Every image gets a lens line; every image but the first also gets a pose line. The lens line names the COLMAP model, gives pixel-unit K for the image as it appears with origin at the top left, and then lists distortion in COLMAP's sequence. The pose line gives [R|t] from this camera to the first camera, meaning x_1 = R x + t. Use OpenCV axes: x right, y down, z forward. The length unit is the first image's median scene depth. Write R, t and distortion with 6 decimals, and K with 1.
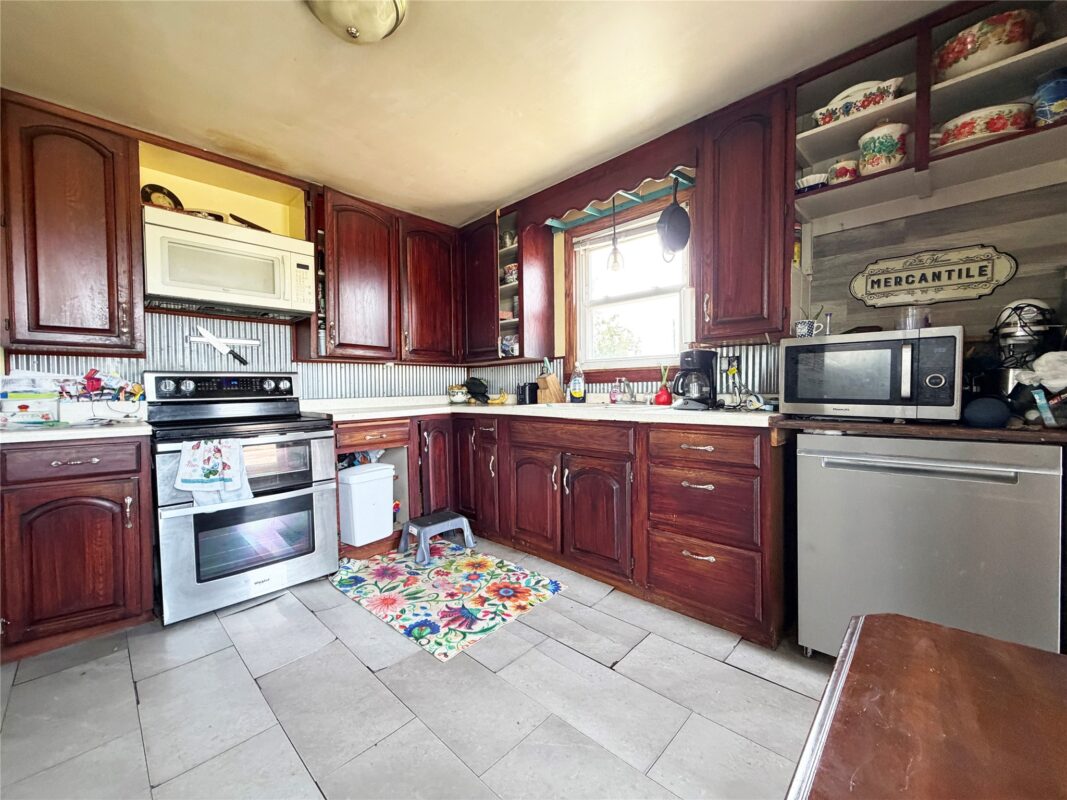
lens RADIAL K [[425.8, 0, 529.1], [0, 425.8, 400.1], [0, 0, 1]] dist [-0.000591, 0.000520]
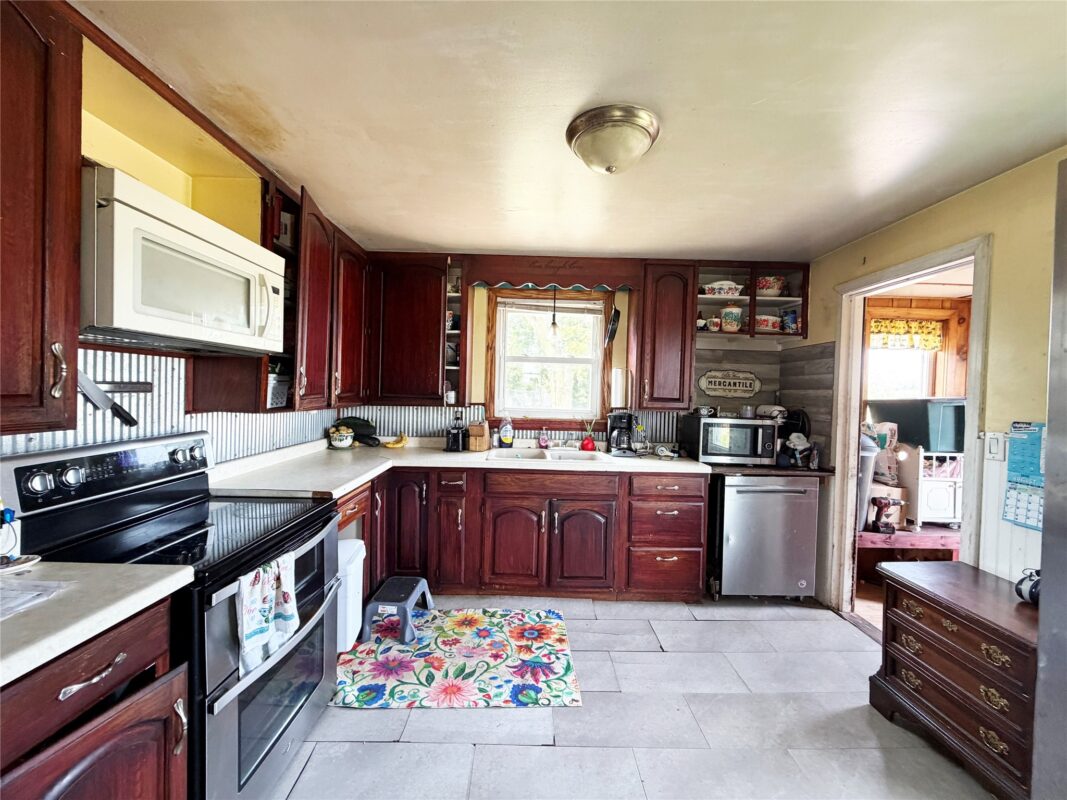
lens RADIAL K [[425.8, 0, 531.4], [0, 425.8, 399.7], [0, 0, 1]] dist [-0.000591, 0.000520]
pose [[0.710473, 0.016552, 0.703530, -0.860729], [-0.014871, 0.999853, -0.008506, -0.152775], [-0.703568, -0.004419, 0.710614, 0.218367]]
